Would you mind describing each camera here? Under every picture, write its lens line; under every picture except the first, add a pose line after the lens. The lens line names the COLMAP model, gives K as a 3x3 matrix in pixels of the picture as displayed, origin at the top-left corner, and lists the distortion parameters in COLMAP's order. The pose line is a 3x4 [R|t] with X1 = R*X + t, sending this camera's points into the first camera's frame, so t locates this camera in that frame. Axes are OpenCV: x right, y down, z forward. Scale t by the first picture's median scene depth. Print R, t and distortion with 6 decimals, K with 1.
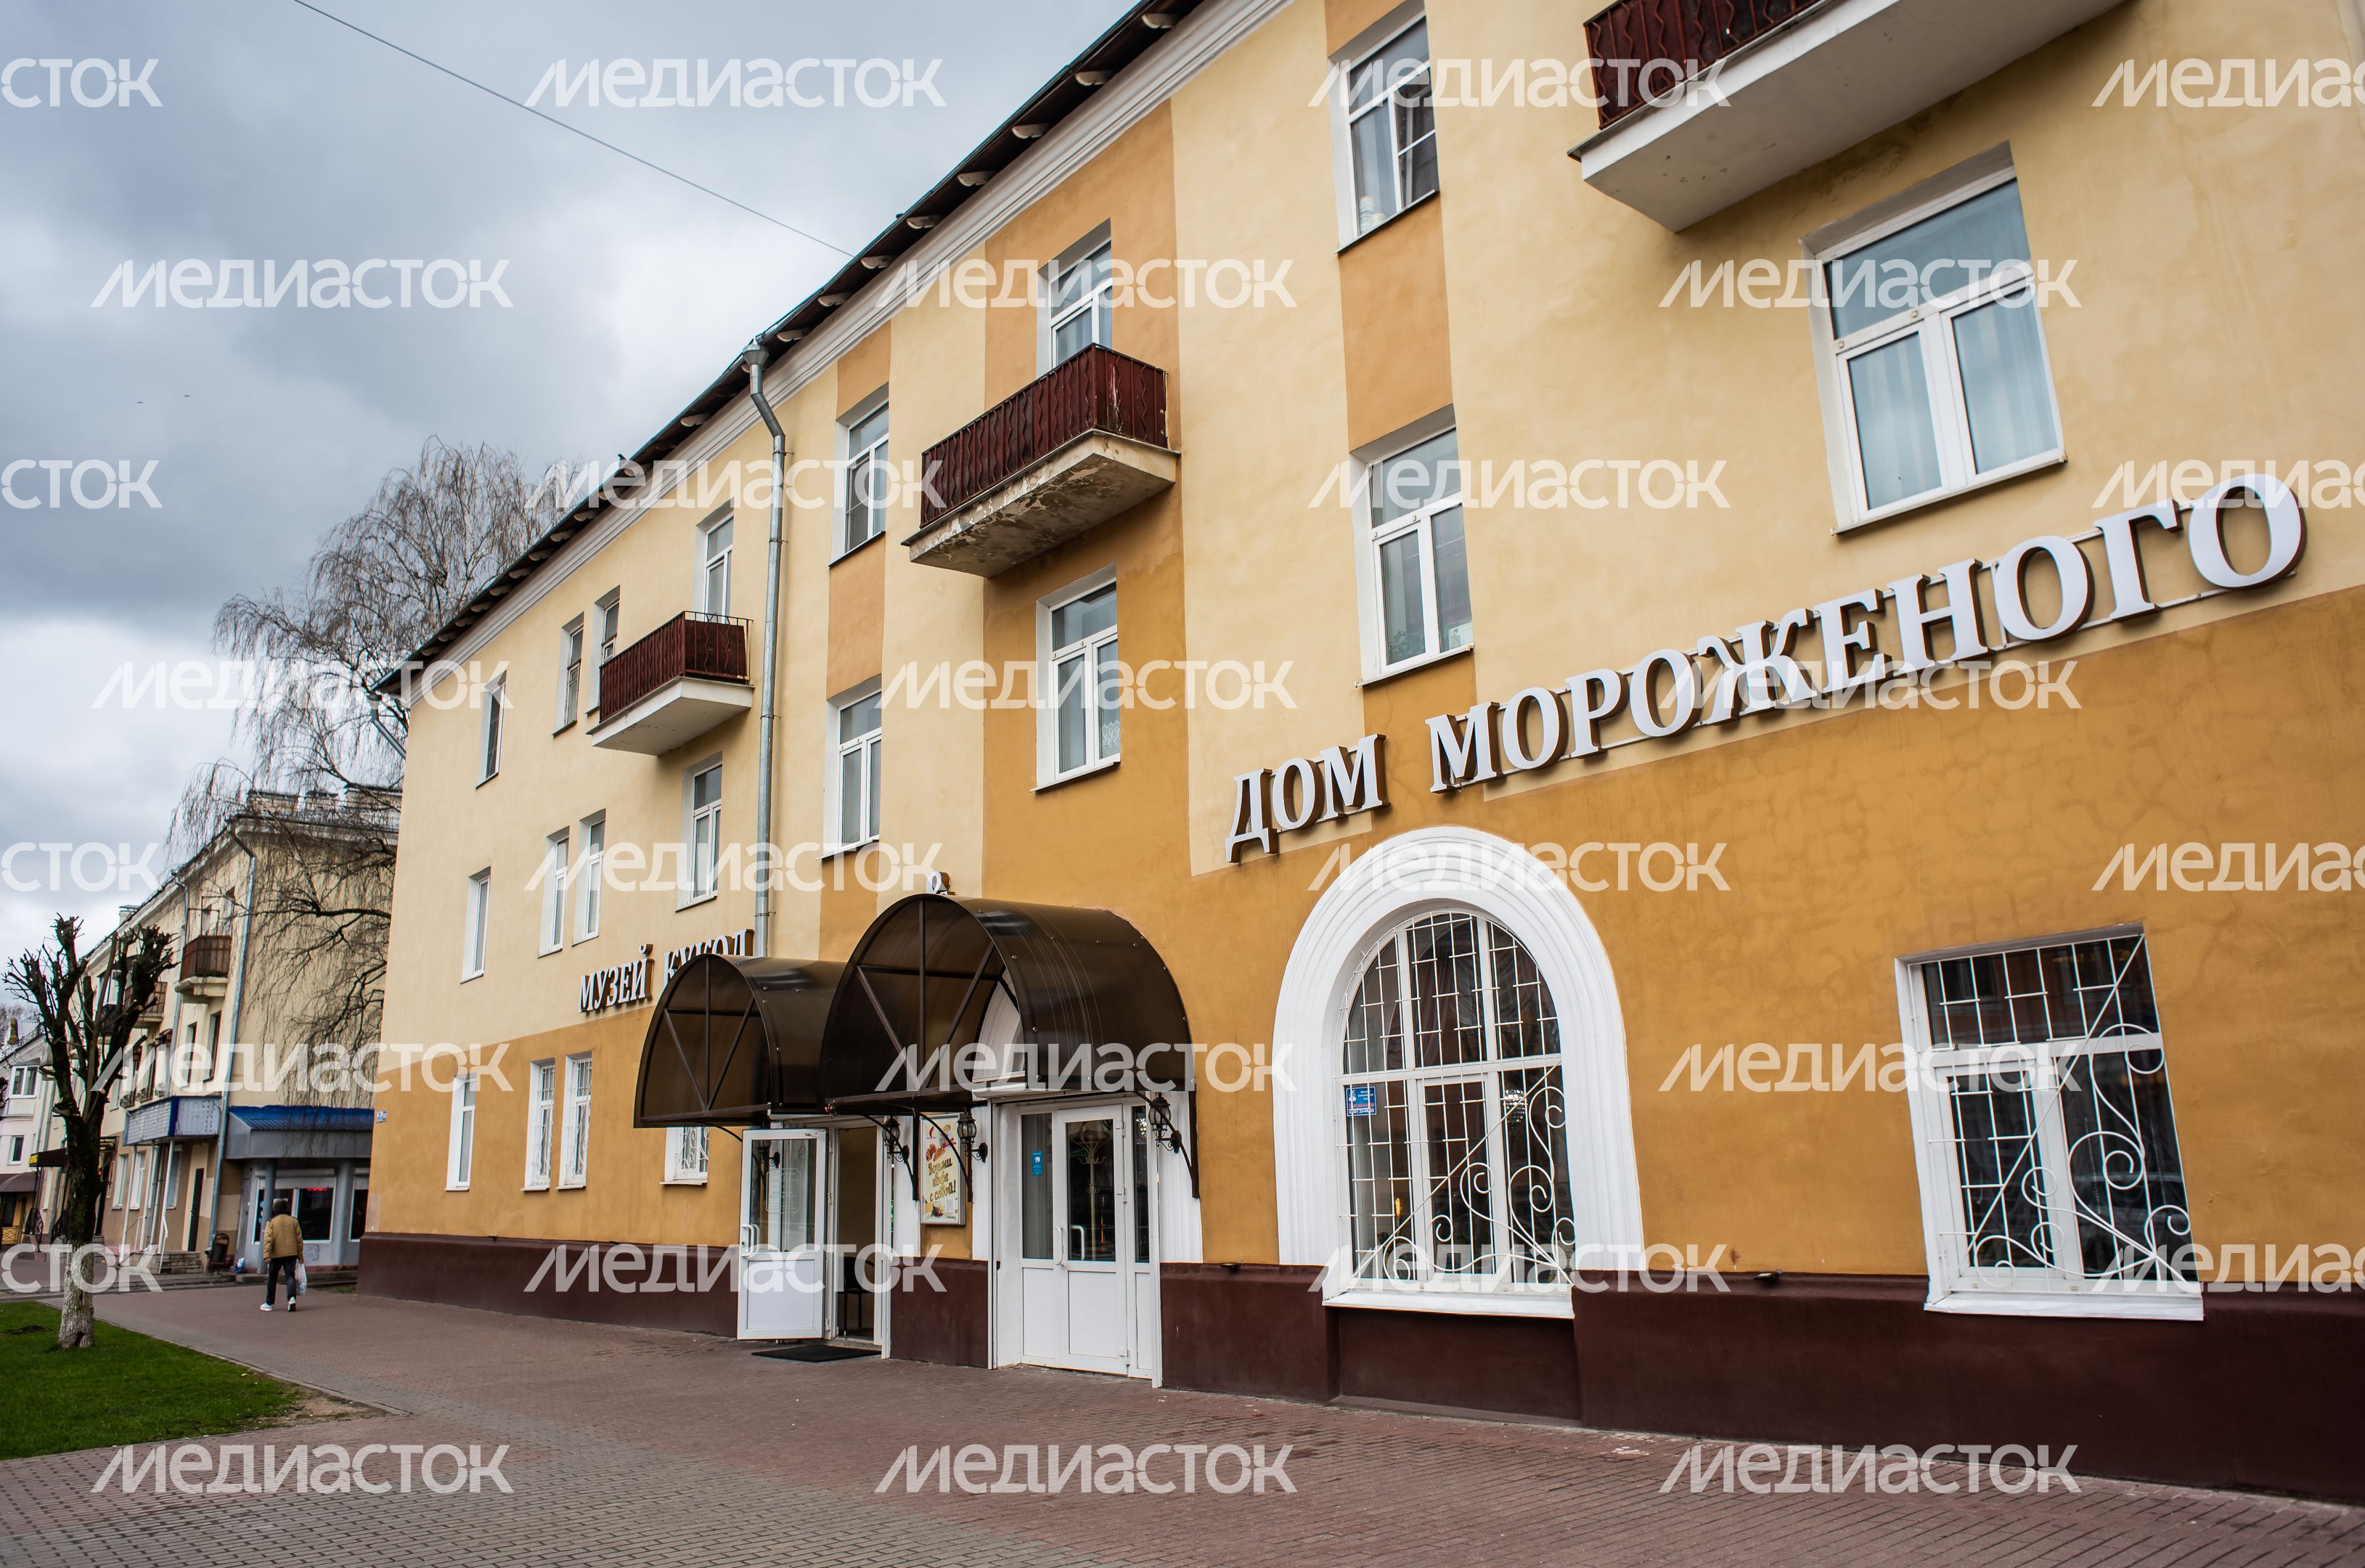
lens RADIAL K [[1649.4, 0, 1182.5], [0, 1649.4, 784.0], [0, 0, 1]] dist [-0.085799, 0.074412]
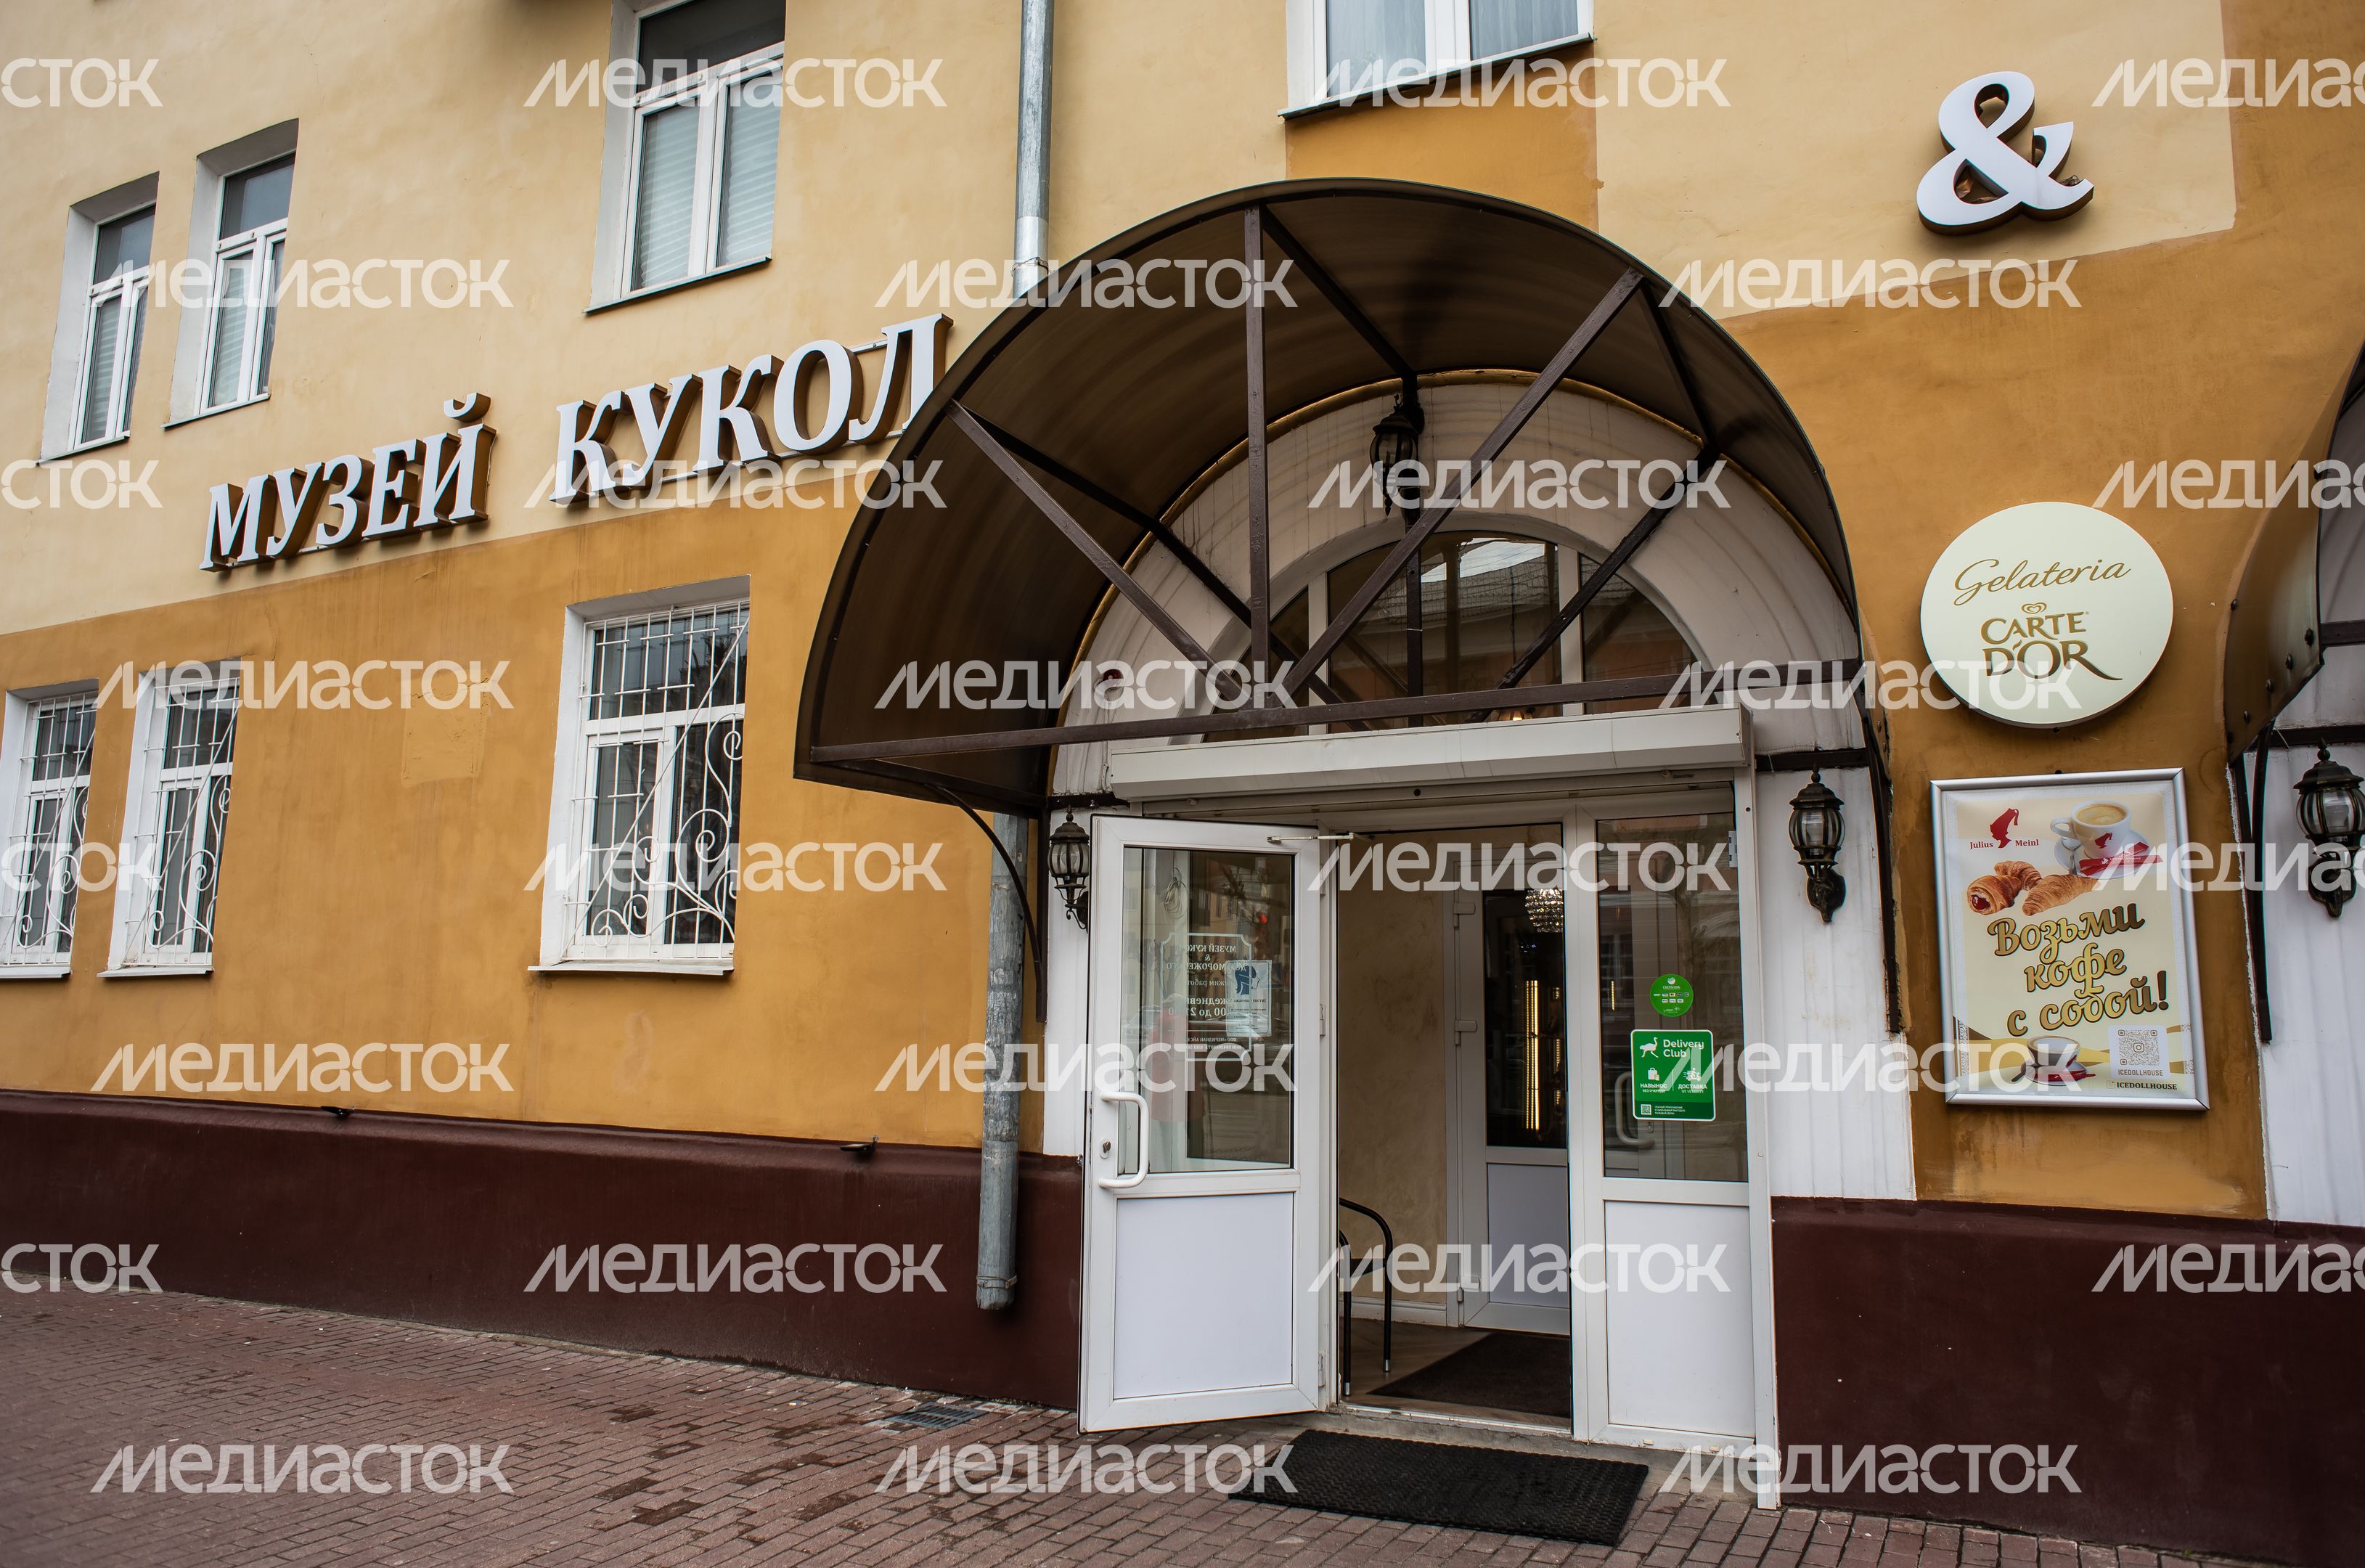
lens RADIAL K [[1649.4, 0, 1182.5], [0, 1649.4, 784.0], [0, 0, 1]] dist [-0.085799, 0.074412]
pose [[0.920532, 0.098183, 0.378128, -0.618431], [-0.128809, 0.990058, 0.056504, 0.297963], [-0.368821, -0.100720, 0.924027, 1.098732]]
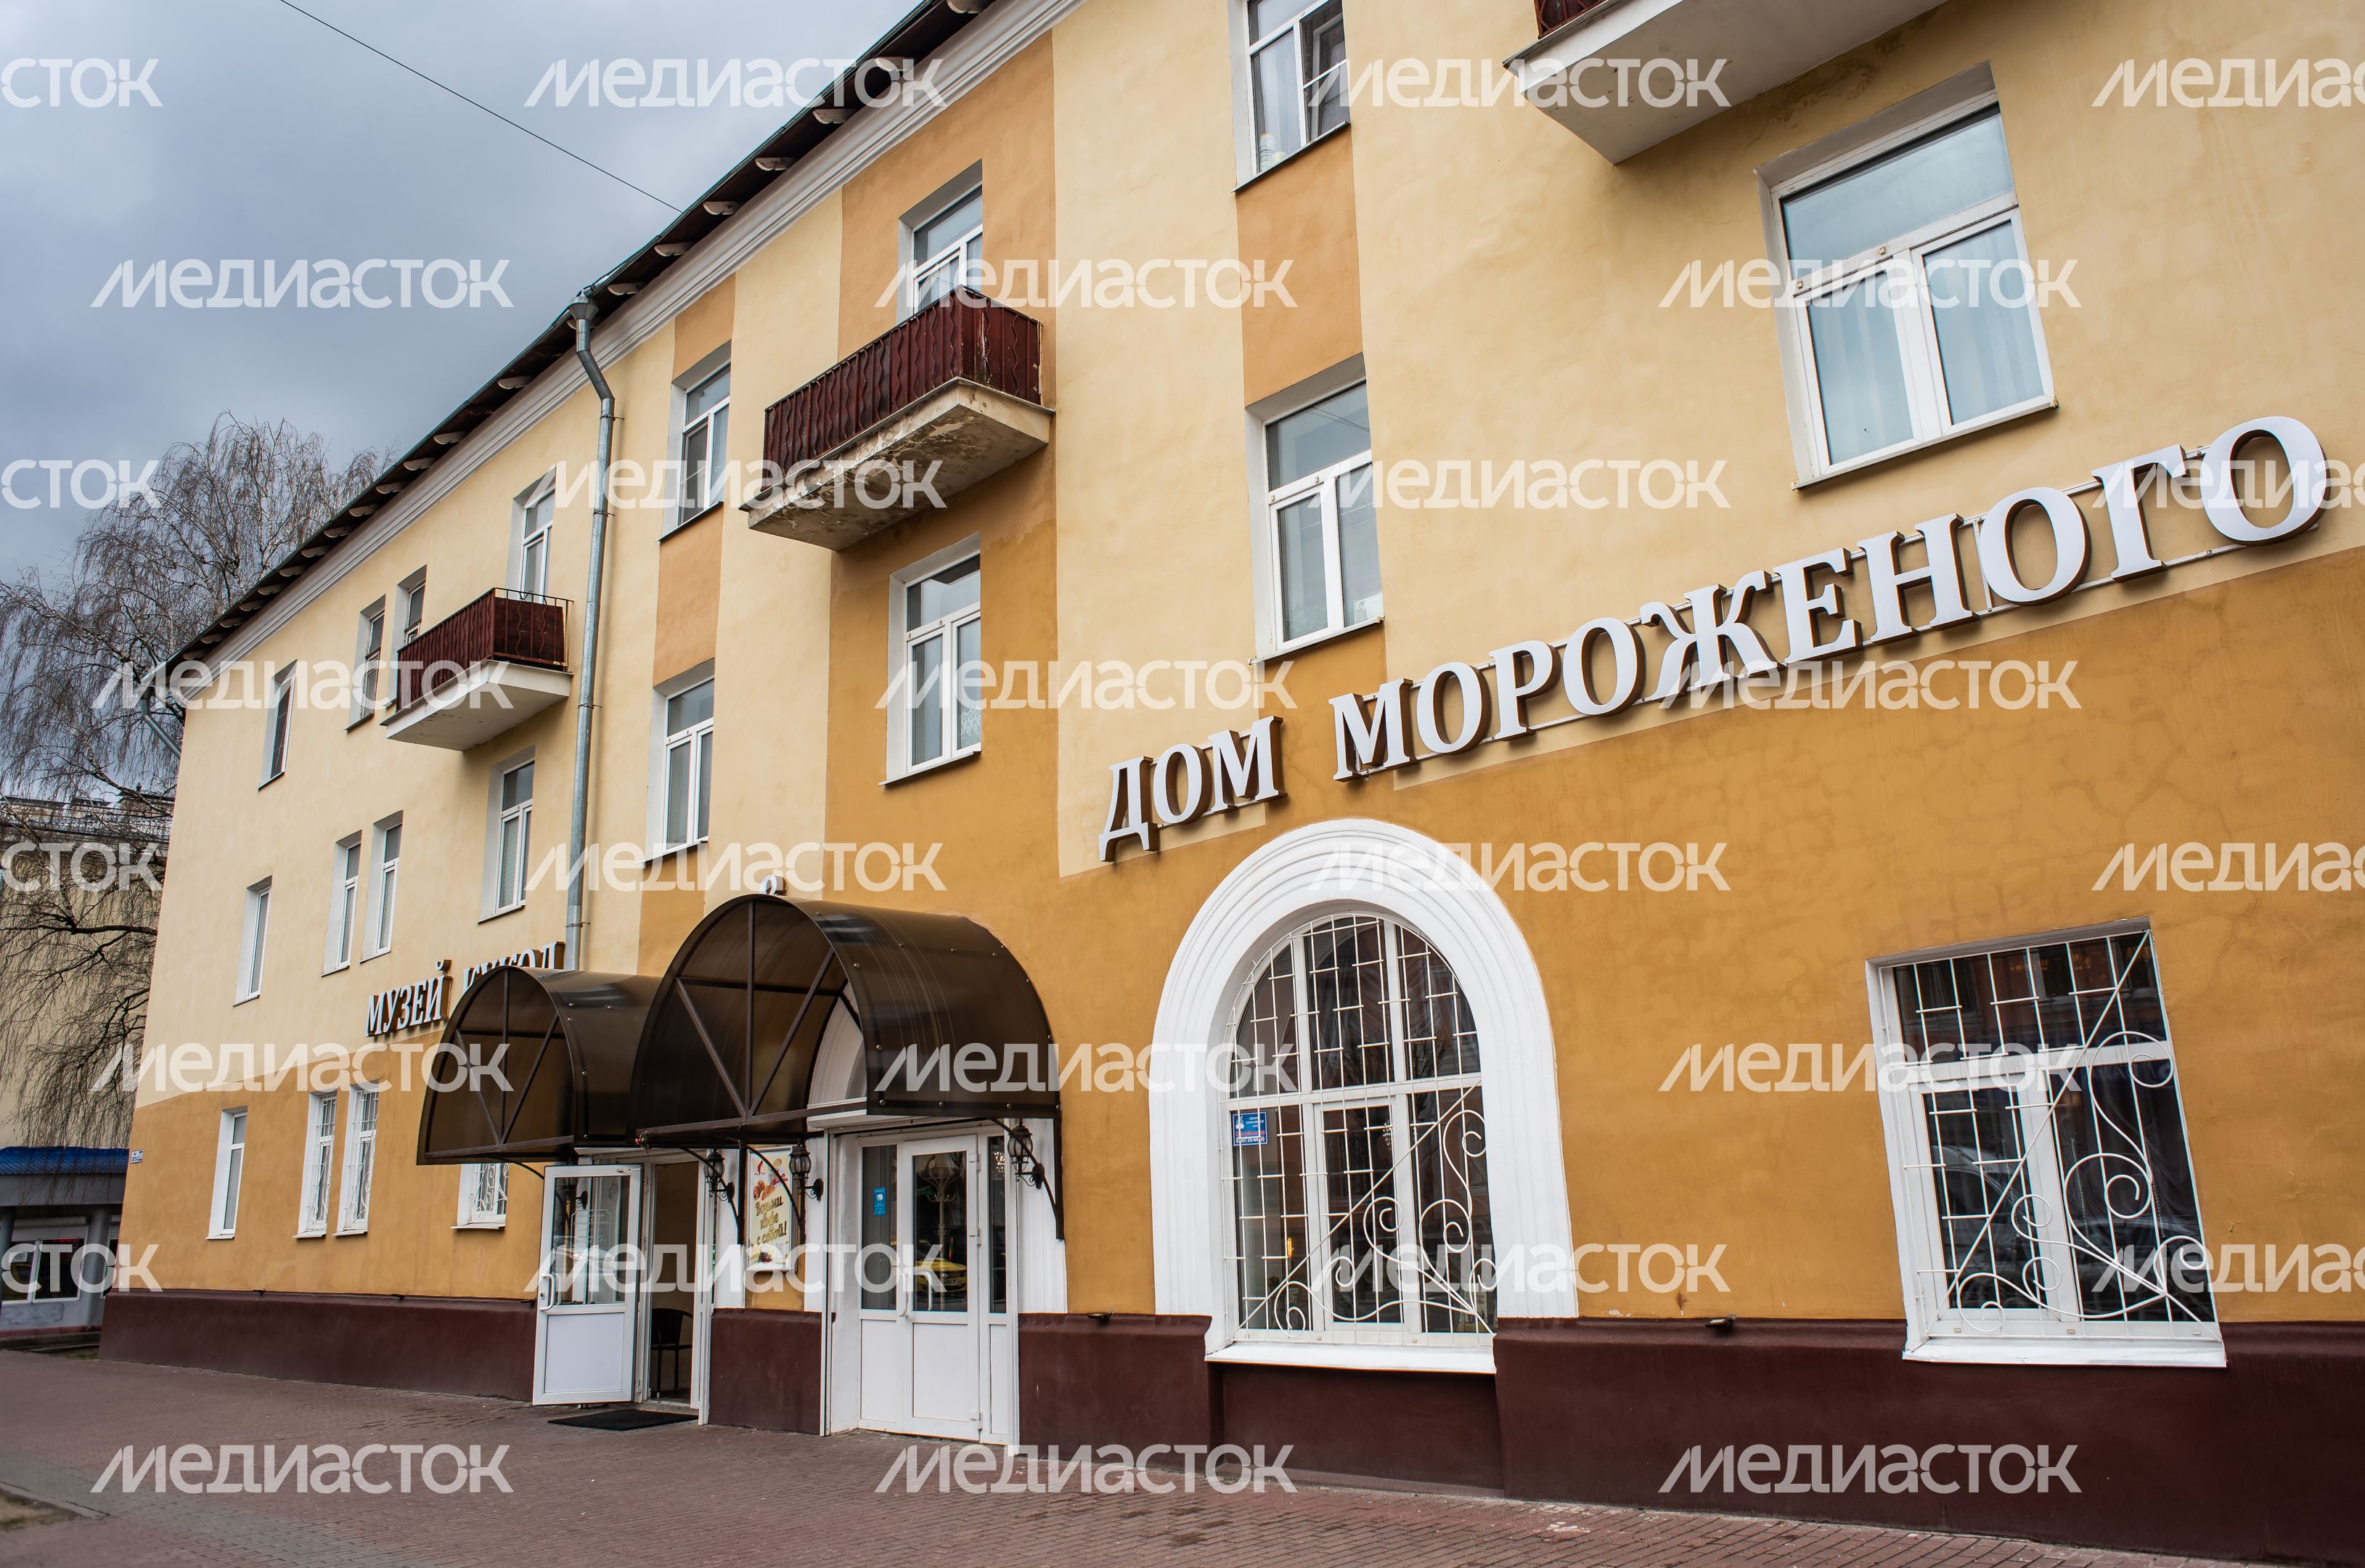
lens RADIAL K [[1654.9, 0, 1231.6], [0, 1654.9, 785.4], [0, 0, 1]] dist [-0.088222, 0.079062]
pose [[0.992943, 0.017398, 0.117306, -0.009657], [-0.015115, 0.999679, -0.020324, 0.027553], [-0.117622, 0.018408, 0.992888, 0.120109]]
